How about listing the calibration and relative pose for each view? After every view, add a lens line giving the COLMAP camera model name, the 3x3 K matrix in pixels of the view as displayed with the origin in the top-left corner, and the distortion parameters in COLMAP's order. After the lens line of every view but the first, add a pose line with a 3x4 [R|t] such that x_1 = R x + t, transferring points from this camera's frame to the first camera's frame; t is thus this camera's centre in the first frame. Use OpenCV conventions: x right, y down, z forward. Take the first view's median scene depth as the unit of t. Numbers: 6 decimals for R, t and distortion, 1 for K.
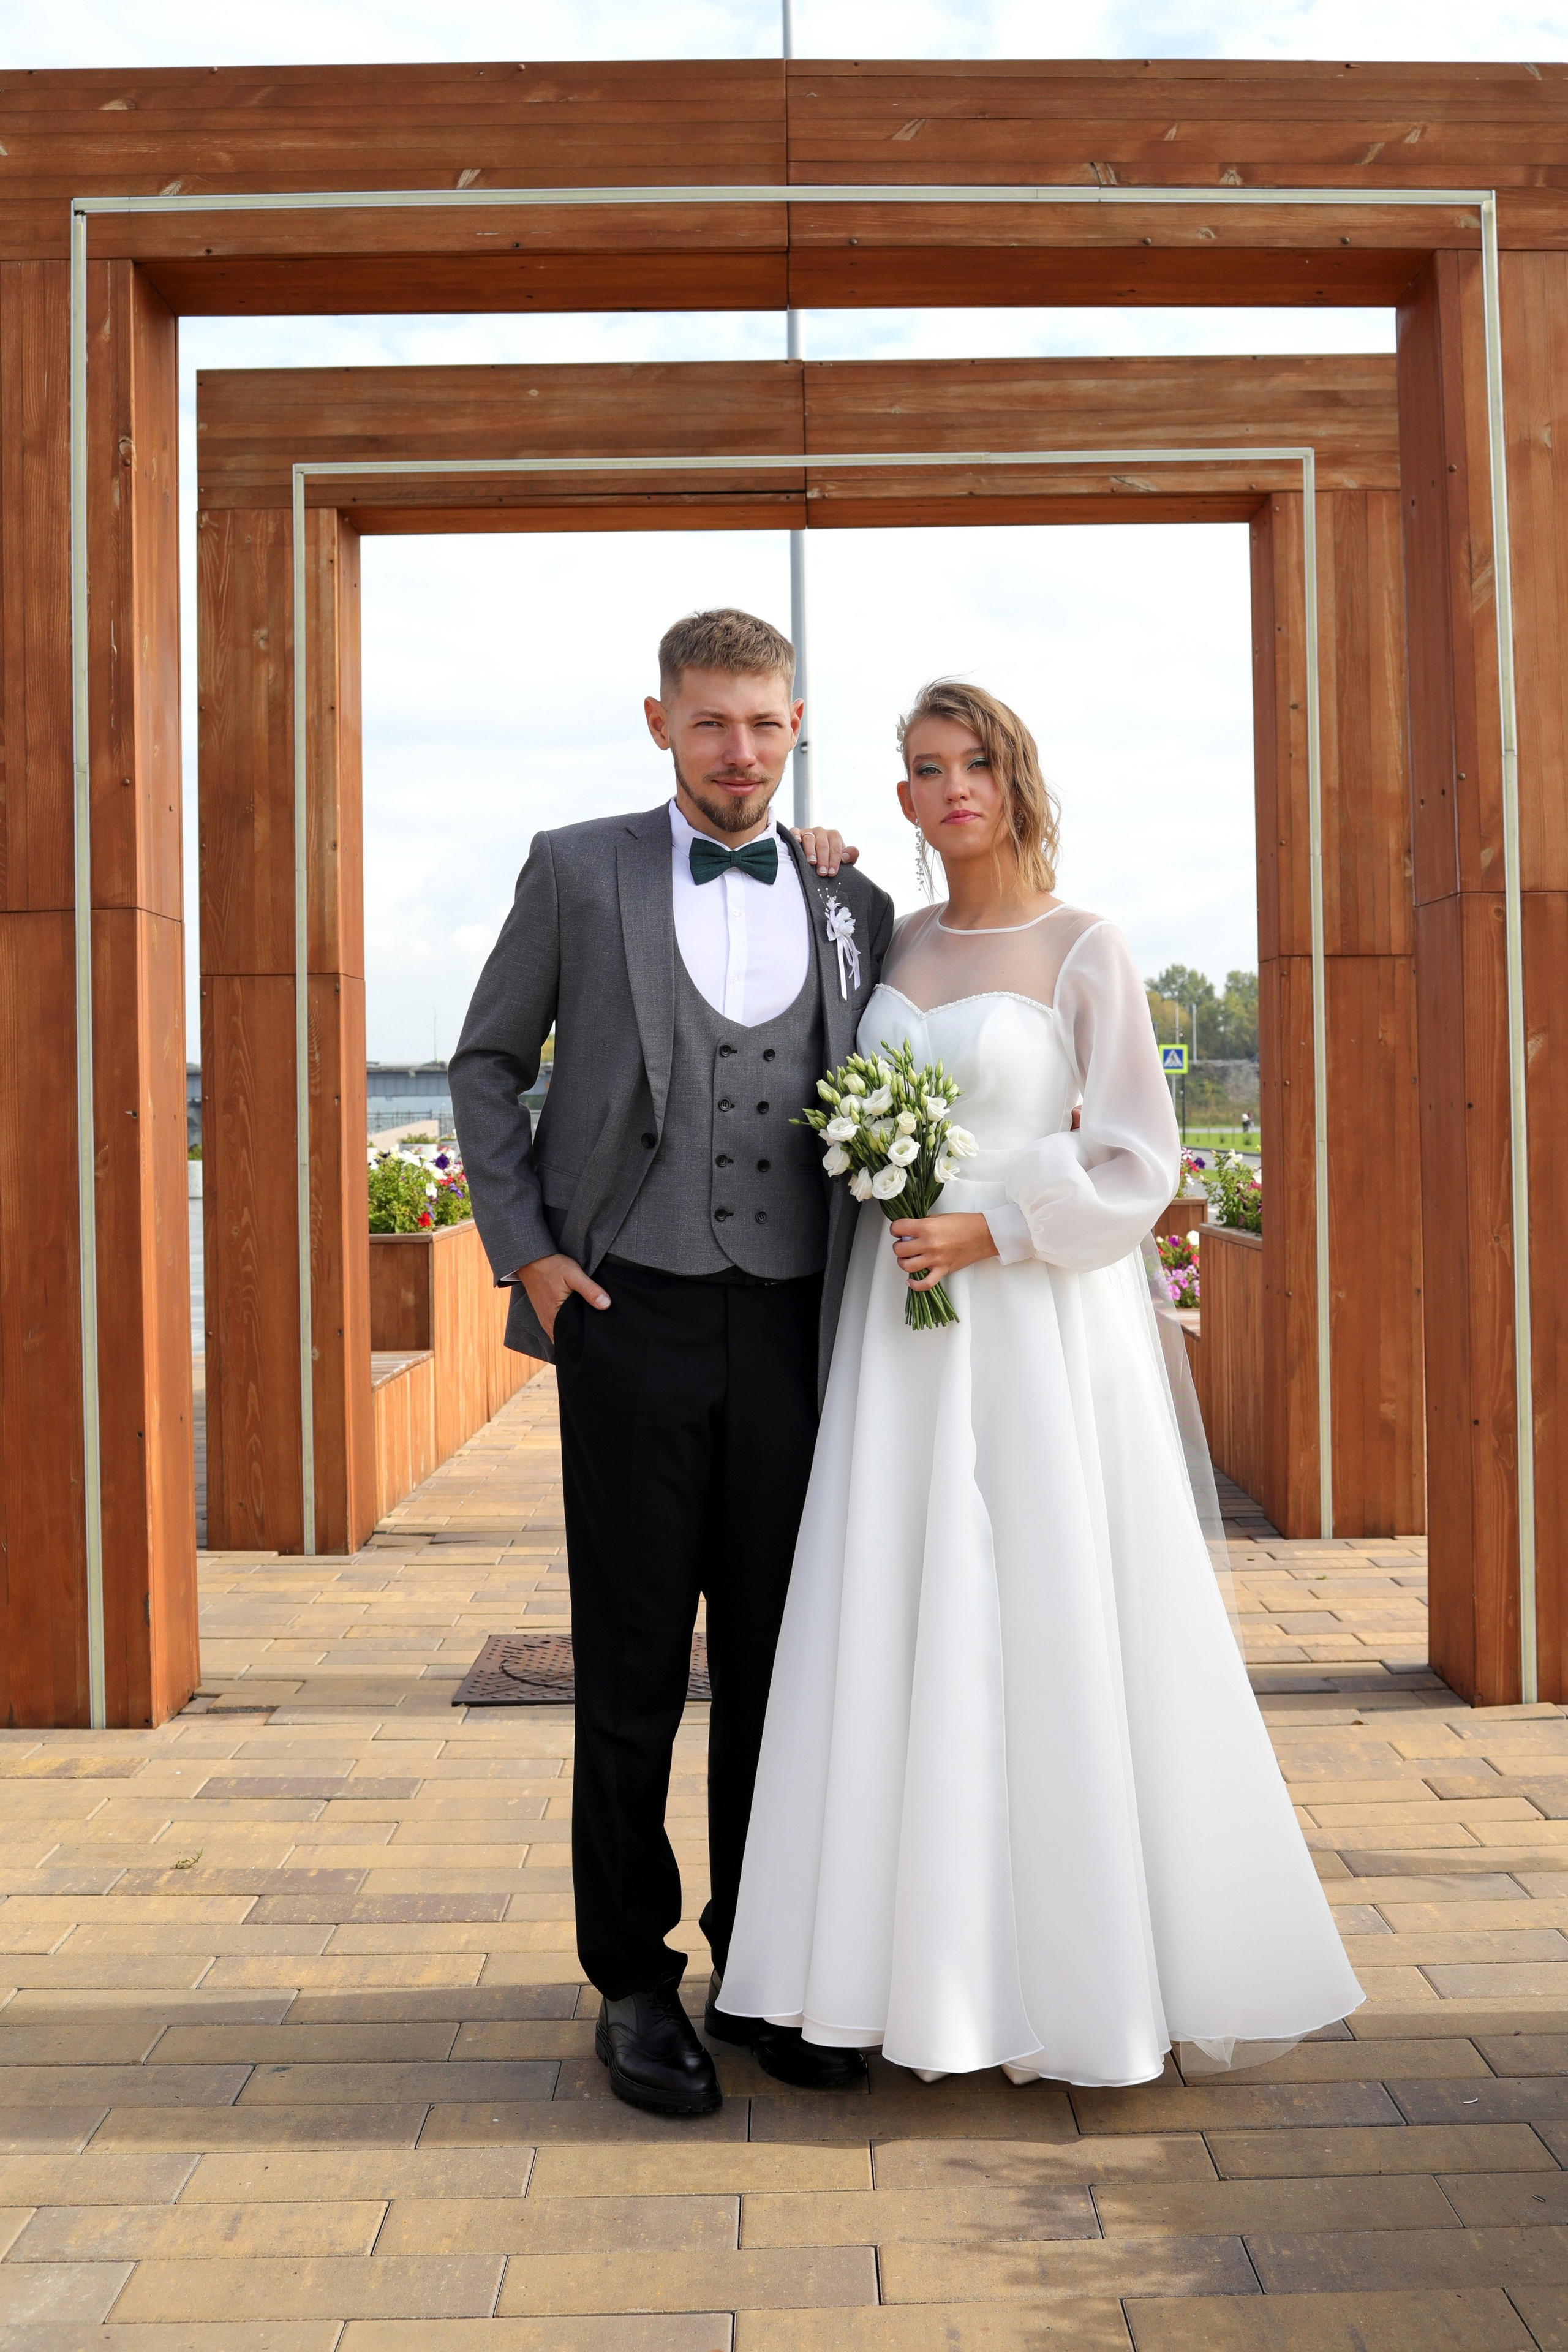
lens RADIAL K [[2953.8, 0, 785.3], [0, 2953.8, 1015.6], [0, 0, 1]] dist [-0.189791, 0.030978]
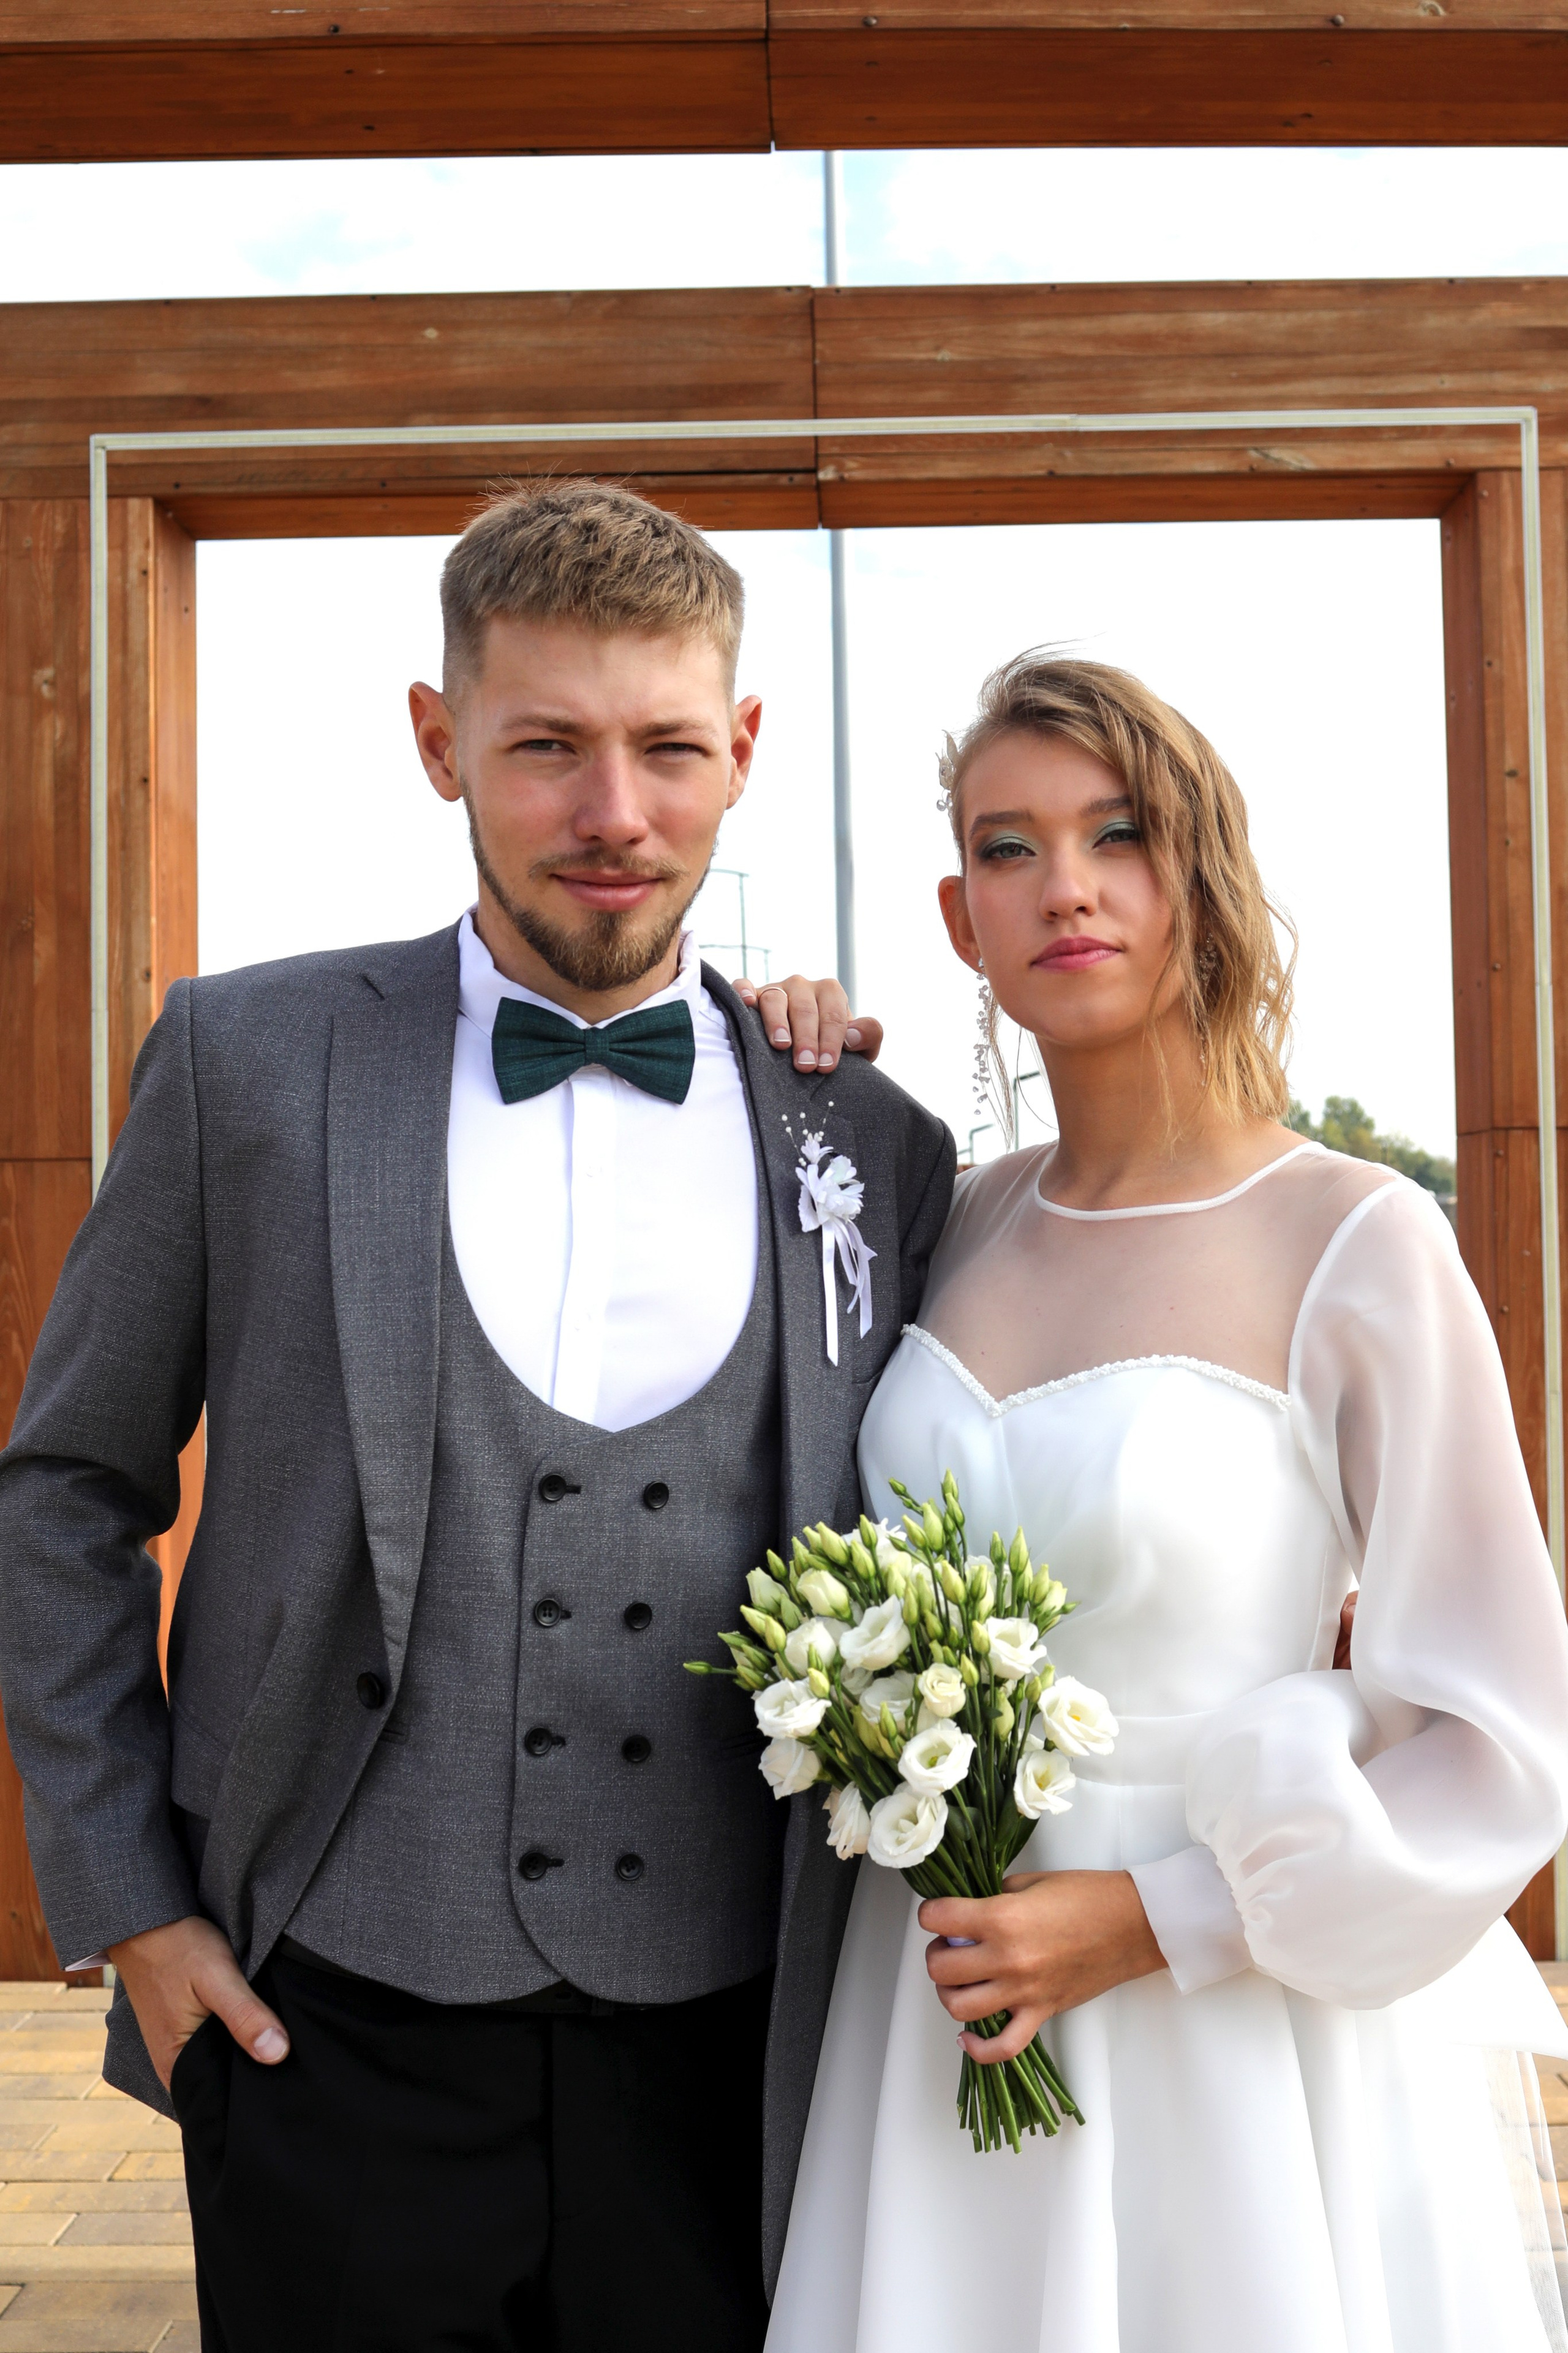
lens RADIAL K [[2954.8, 0, 785.3], [0, 2954.8, 1016.1], [0, 0, 1]] dist [-0.189791, 0.030978]
pose [[0.999804, -0.002119, -0.019695, 0.013223], [0.001427, 0.999383, -0.035098, -0.023467], [0.019757, 0.035063, 0.999190, 0.305408]]
